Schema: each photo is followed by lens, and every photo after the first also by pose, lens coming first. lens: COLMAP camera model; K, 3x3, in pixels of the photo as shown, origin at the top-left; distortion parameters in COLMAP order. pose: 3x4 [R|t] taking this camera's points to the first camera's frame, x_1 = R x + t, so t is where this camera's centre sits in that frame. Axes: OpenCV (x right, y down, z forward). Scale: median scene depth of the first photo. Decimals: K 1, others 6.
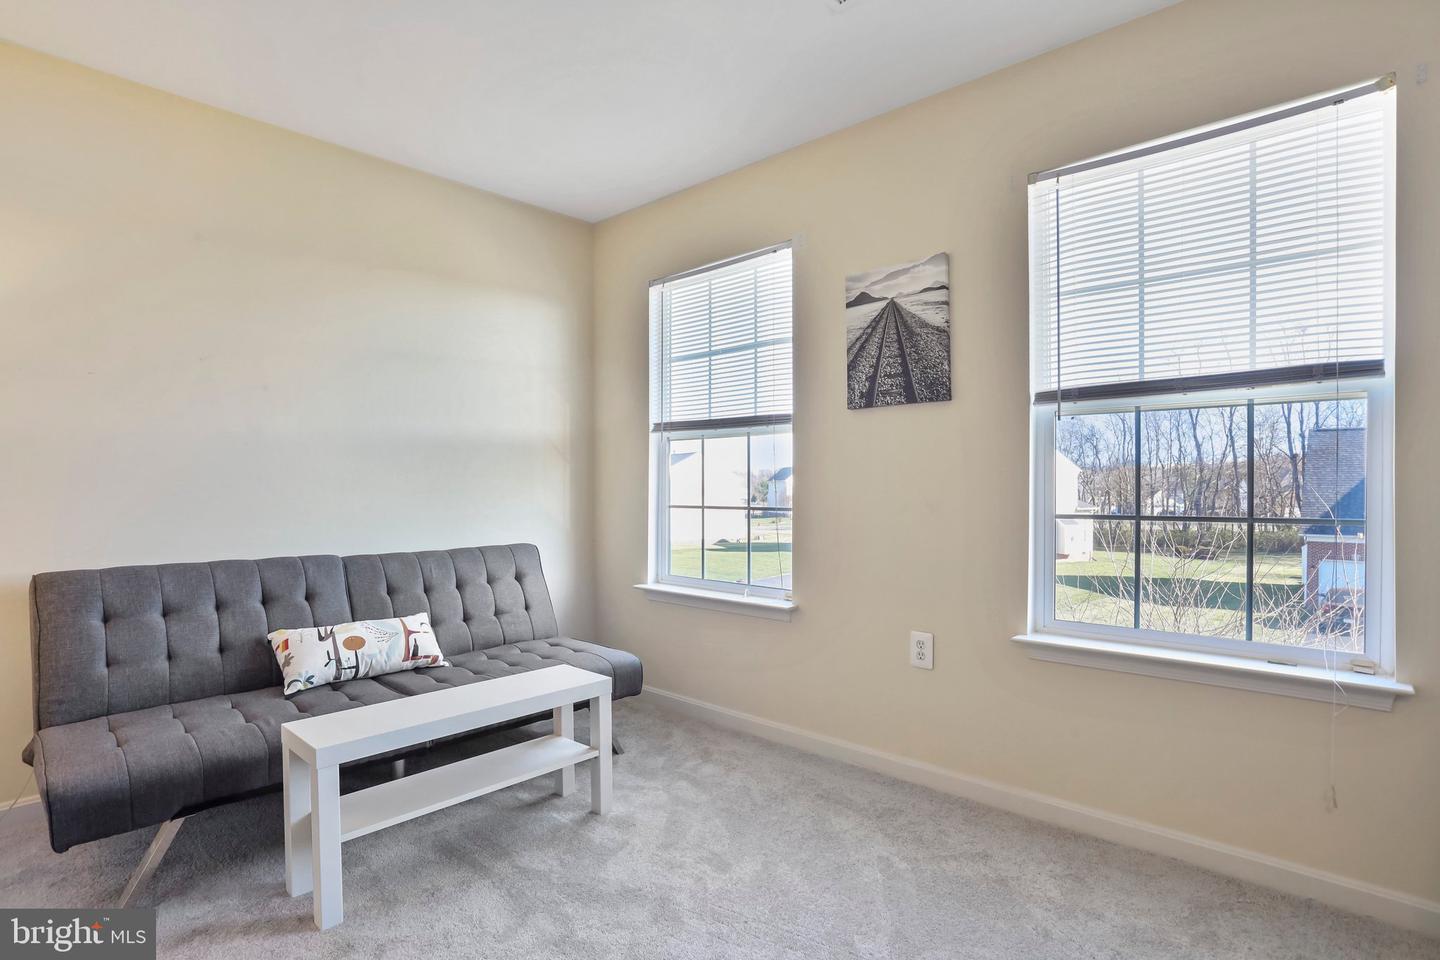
lens RADIAL K [[730.3, 0, 724.6], [0, 730.3, 504.3], [0, 0, 1]] dist [-0.000349, 0.000100]
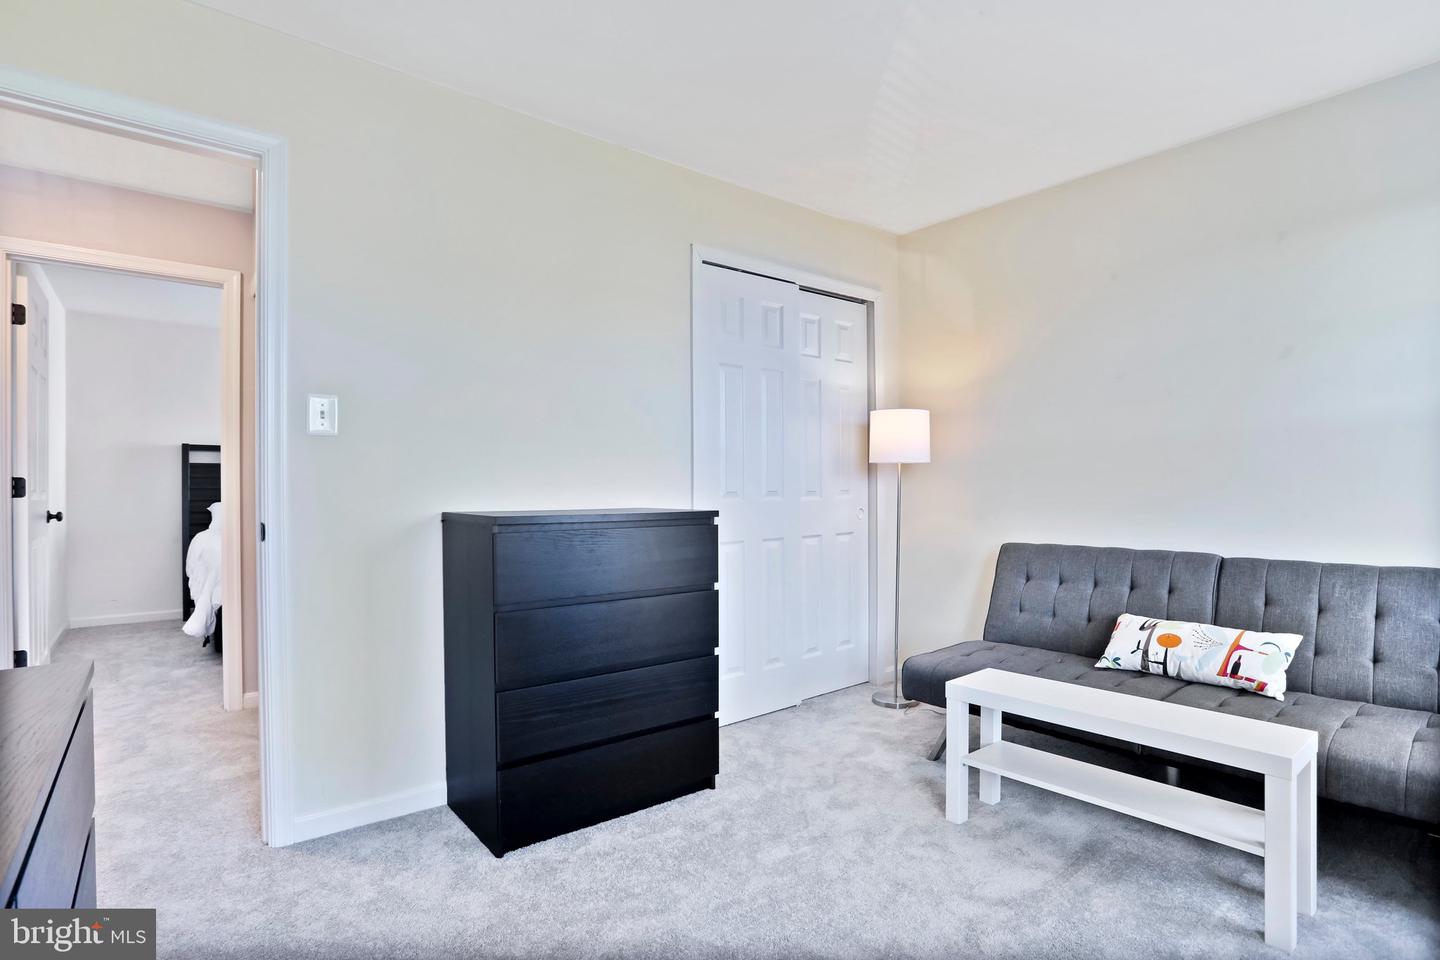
lens RADIAL K [[730.3, 0, 724.6], [0, 730.3, 504.3], [0, 0, 1]] dist [-0.000349, 0.000100]
pose [[-0.157674, 0.012053, -0.987418, 0.572930], [-0.012602, 0.999820, 0.014217, -0.003266], [0.987411, 0.014685, -0.157494, 0.552402]]
